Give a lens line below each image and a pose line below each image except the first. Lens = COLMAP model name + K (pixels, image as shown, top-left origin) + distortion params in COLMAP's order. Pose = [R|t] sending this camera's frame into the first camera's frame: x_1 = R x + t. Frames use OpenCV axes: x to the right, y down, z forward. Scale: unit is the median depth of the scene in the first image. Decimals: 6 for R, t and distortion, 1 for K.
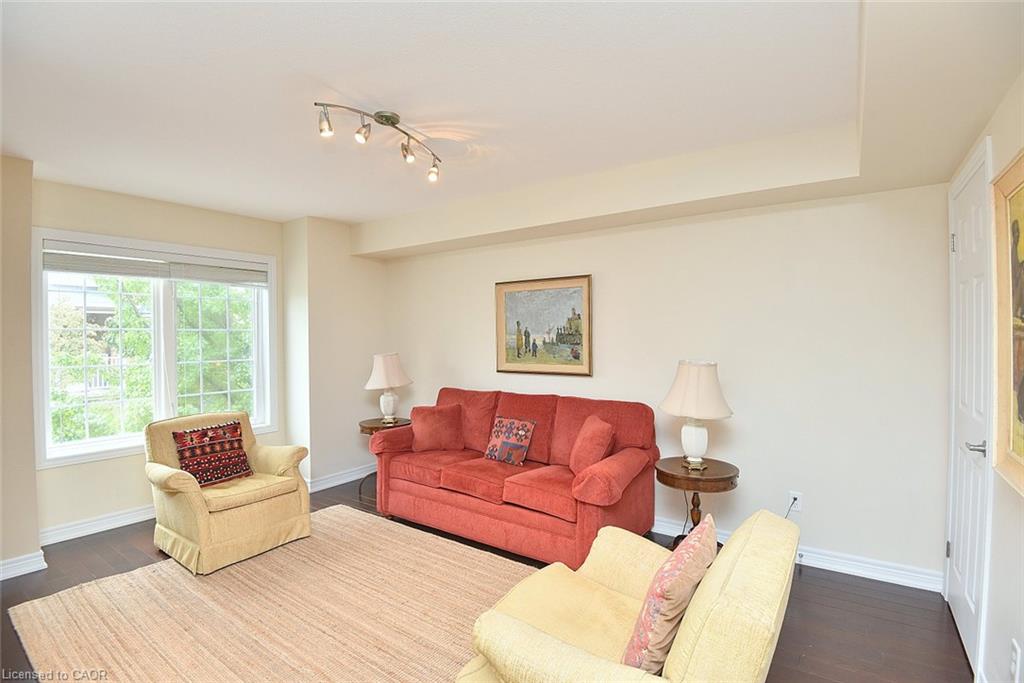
lens RADIAL K [[472.3, 0, 514.6], [0, 472.3, 337.4], [0, 0, 1]] dist [-0.022803, -0.013308]
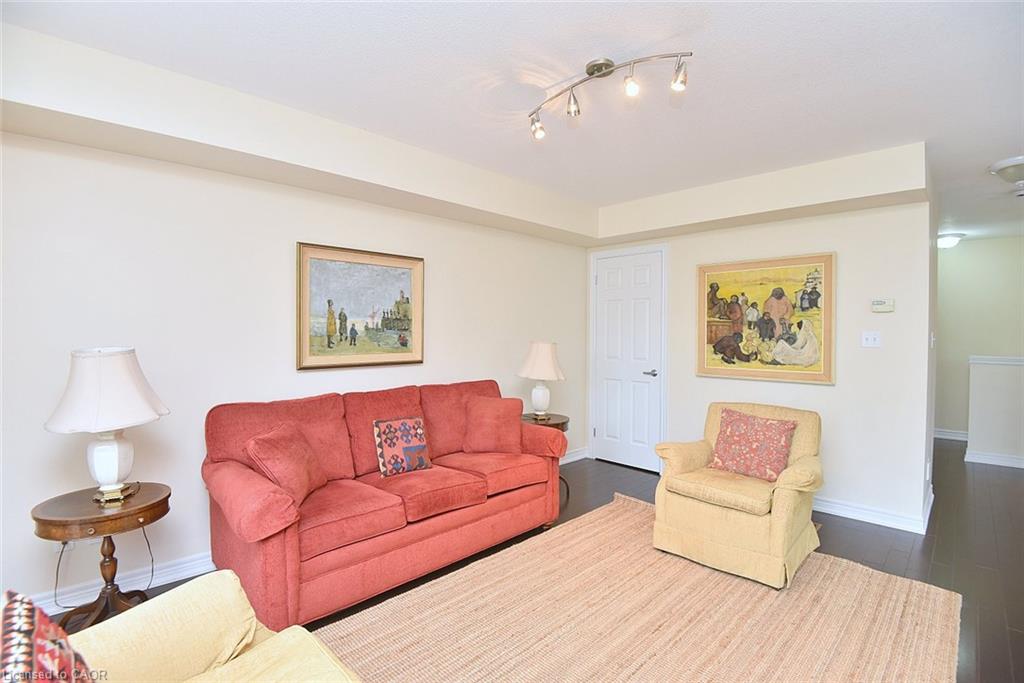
lens RADIAL K [[472.3, 0, 514.6], [0, 472.3, 337.4], [0, 0, 1]] dist [-0.022803, -0.013308]
pose [[0.167842, -0.004799, 0.985802, -0.743358], [-0.000730, 0.999987, 0.004993, 0.023920], [-0.985814, -0.001557, 0.167836, 0.633701]]
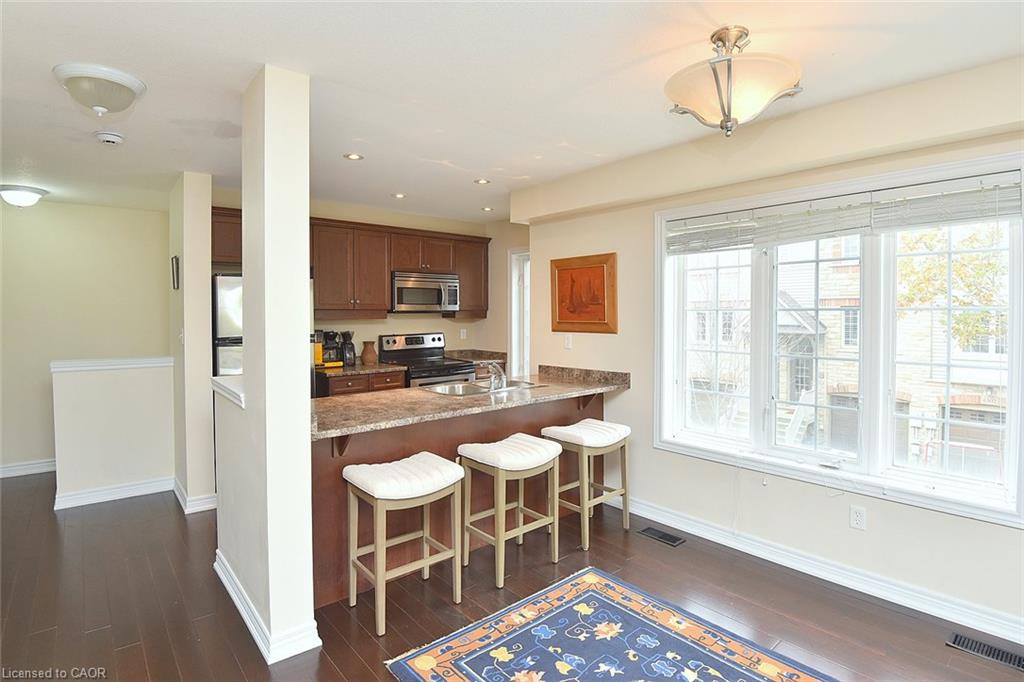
lens RADIAL K [[515.2, 0, 512.7], [0, 515.2, 320.7], [0, 0, 1]] dist [-0.003796, -0.031280]
pose [[-0.966687, 0.002638, 0.255946, -0.405234], [0.008046, 0.999766, 0.020087, -0.015328], [-0.255833, 0.021478, -0.966482, 0.309035]]
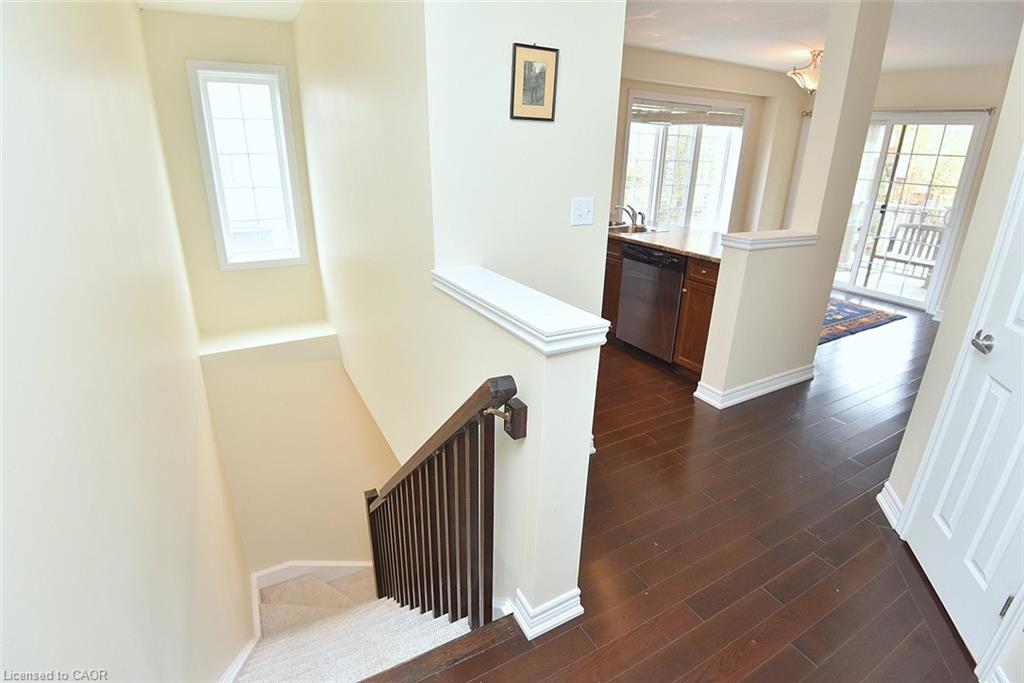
lens RADIAL K [[501.3, 0, 516.1], [0, 501.3, 344.0], [0, 0, 1]] dist [-0.015372, -0.021515]
pose [[-0.427664, 0.321812, -0.844713, 1.127272], [-0.022946, 0.930316, 0.366041, -0.040554], [0.903646, 0.175926, -0.390478, -0.330507]]
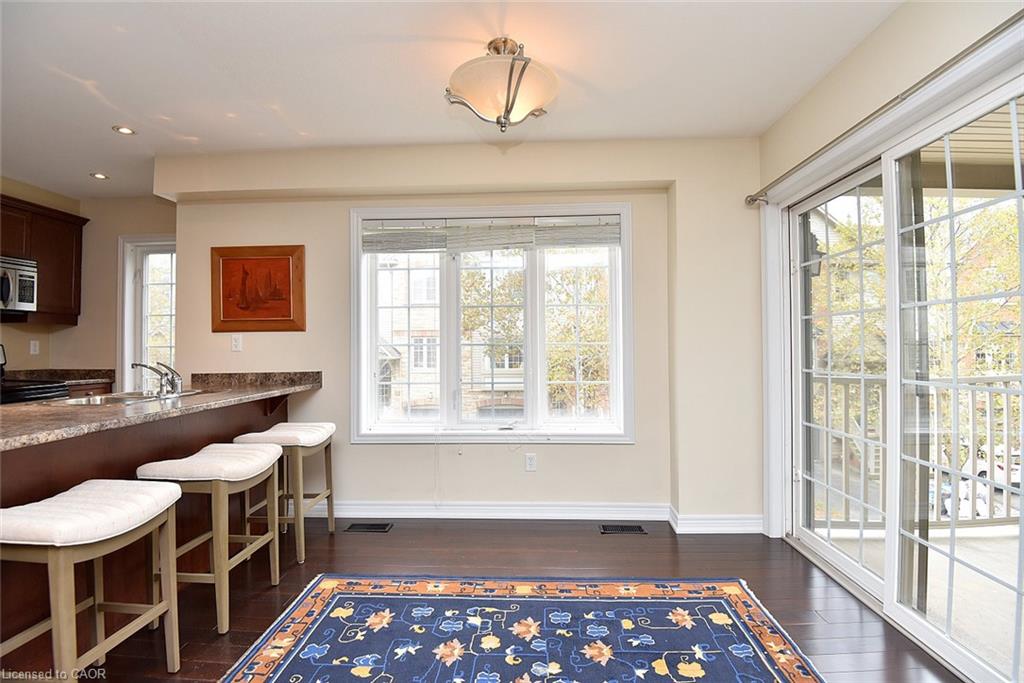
lens RADIAL K [[477.1, 0, 516.5], [0, 477.1, 338.7], [0, 0, 1]] dist [-0.013606, -0.021085]
pose [[-0.844029, 0.002973, -0.536289, -0.194881], [0.009247, 0.999917, -0.009009, 0.060693], [0.536217, -0.012563, -0.843987, 0.228595]]
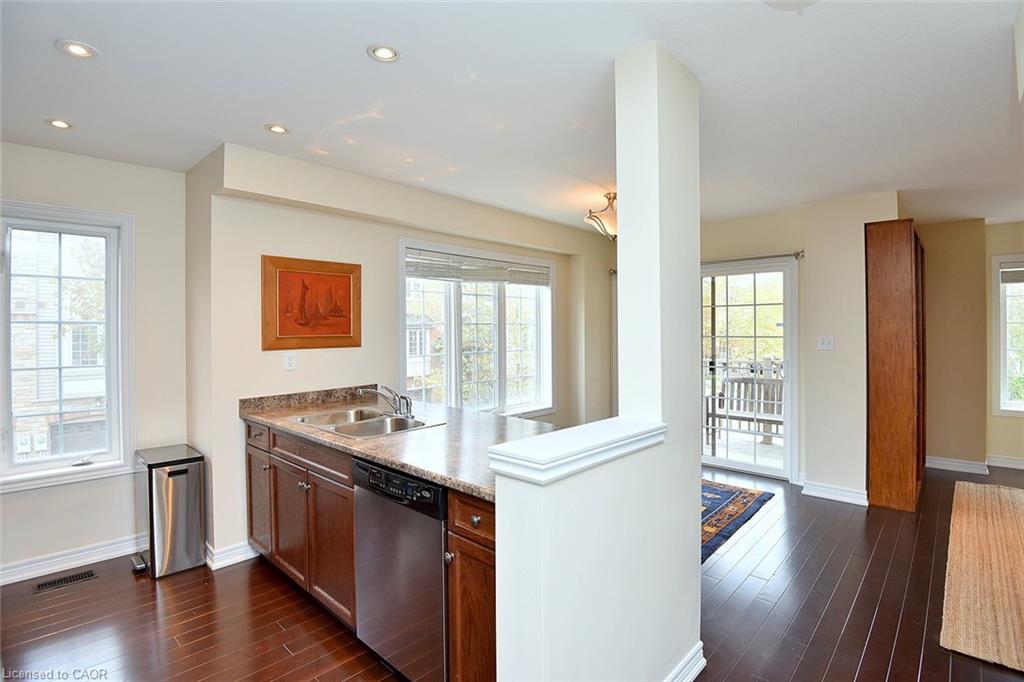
lens RADIAL K [[482.4, 0, 533.7], [0, 482.4, 326.5], [0, 0, 1]] dist [-0.035242, -0.000840]
pose [[-0.123090, 0.003009, -0.992391, 0.573513], [-0.000041, 0.999995, 0.003037, -0.009866], [0.992396, 0.000414, -0.123089, -0.295880]]
